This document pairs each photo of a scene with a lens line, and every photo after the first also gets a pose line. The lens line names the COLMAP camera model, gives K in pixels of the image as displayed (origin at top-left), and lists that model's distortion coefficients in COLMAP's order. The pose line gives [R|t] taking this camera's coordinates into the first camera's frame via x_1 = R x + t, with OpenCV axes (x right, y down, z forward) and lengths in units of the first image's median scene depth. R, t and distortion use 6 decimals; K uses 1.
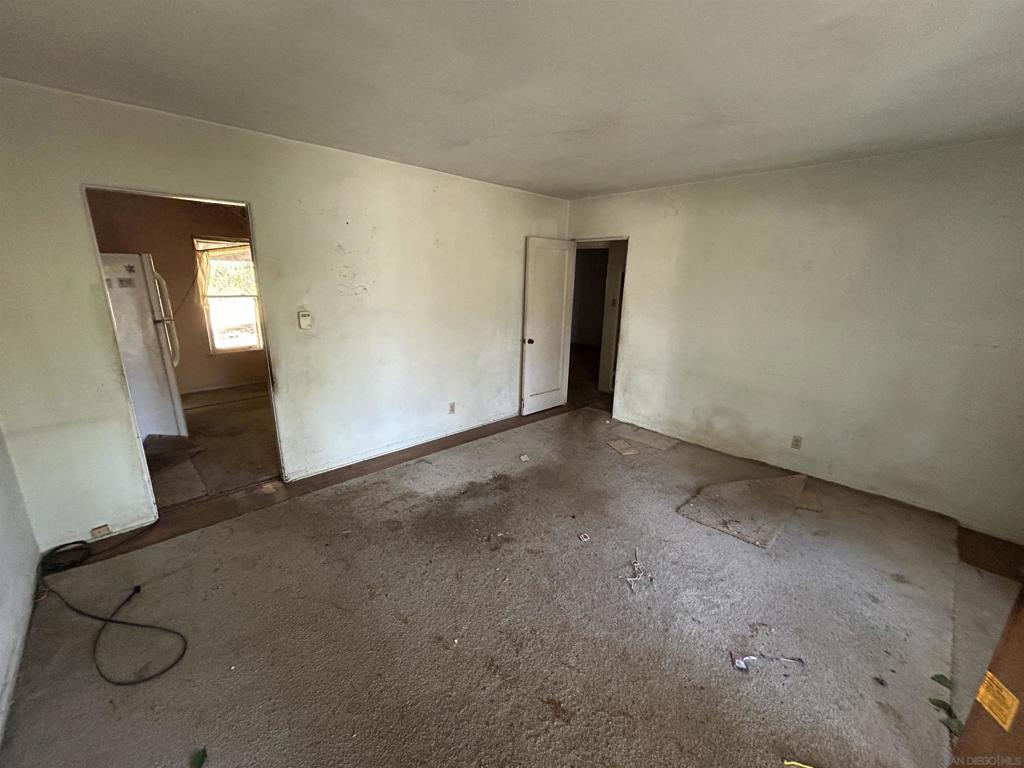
lens RADIAL K [[408.9, 0, 512.9], [0, 408.9, 382.8], [0, 0, 1]] dist [0.002177, 0.000073]
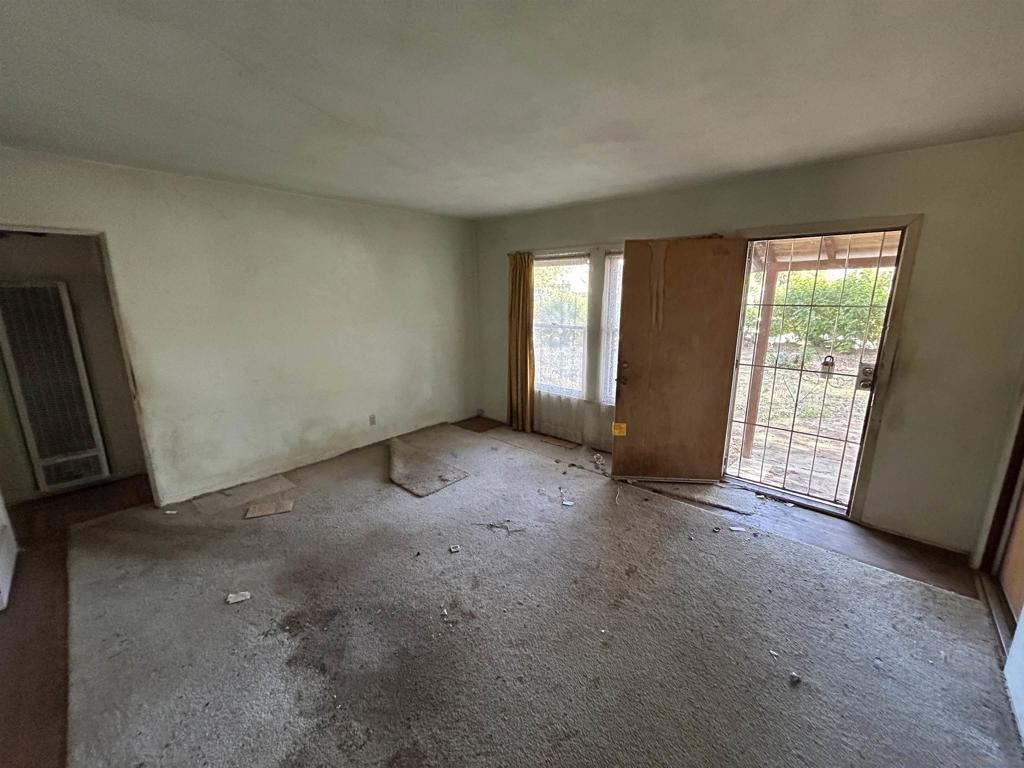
lens RADIAL K [[408.9, 0, 510.8], [0, 408.9, 381.9], [0, 0, 1]] dist [0.002177, 0.000073]
pose [[-0.060436, -0.237836, 0.969423, -0.575399], [0.256793, 0.934805, 0.245352, -0.179199], [-0.964575, 0.263769, 0.004579, 0.596183]]
